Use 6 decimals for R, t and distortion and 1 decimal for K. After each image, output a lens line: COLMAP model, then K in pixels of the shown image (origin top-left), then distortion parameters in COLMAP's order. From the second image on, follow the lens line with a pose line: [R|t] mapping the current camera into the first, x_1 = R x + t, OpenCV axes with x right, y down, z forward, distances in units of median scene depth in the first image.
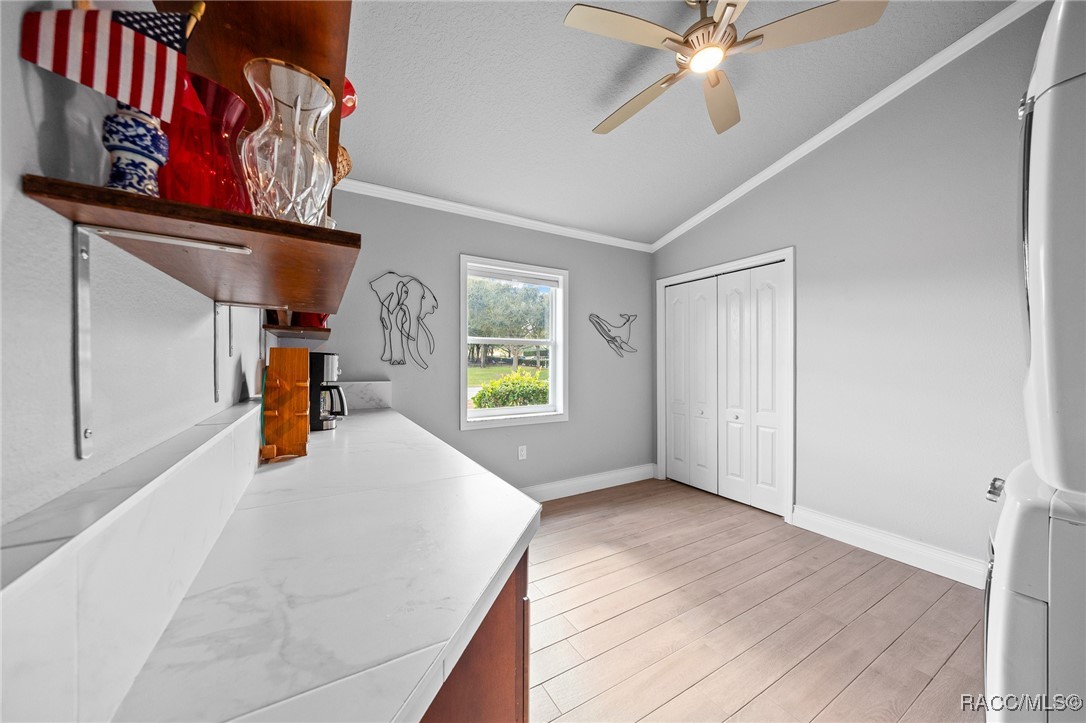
lens RADIAL K [[370.8, 0, 539.3], [0, 370.8, 359.8], [0, 0, 1]] dist [-0.001692, -0.000607]
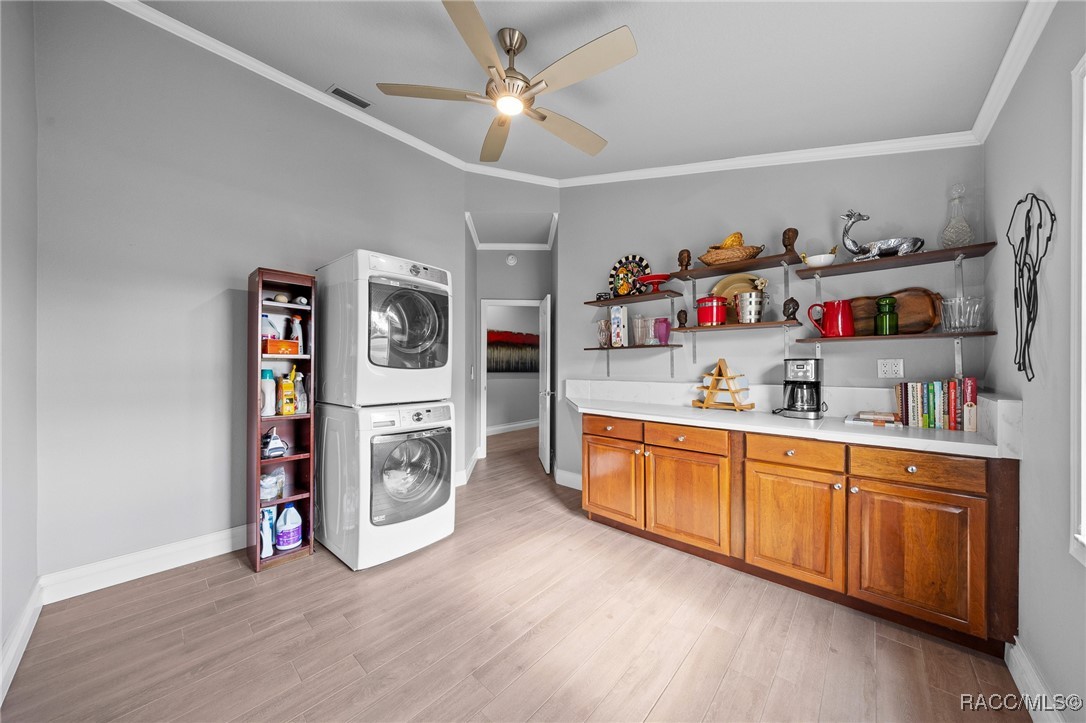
lens RADIAL K [[370.8, 0, 542.8], [0, 370.8, 363.9], [0, 0, 1]] dist [-0.001692, -0.000607]
pose [[-0.952278, -0.008503, -0.305113, 0.625982], [-0.006334, 0.999947, -0.008096, 0.019178], [0.305165, -0.005777, -0.952282, 1.868211]]
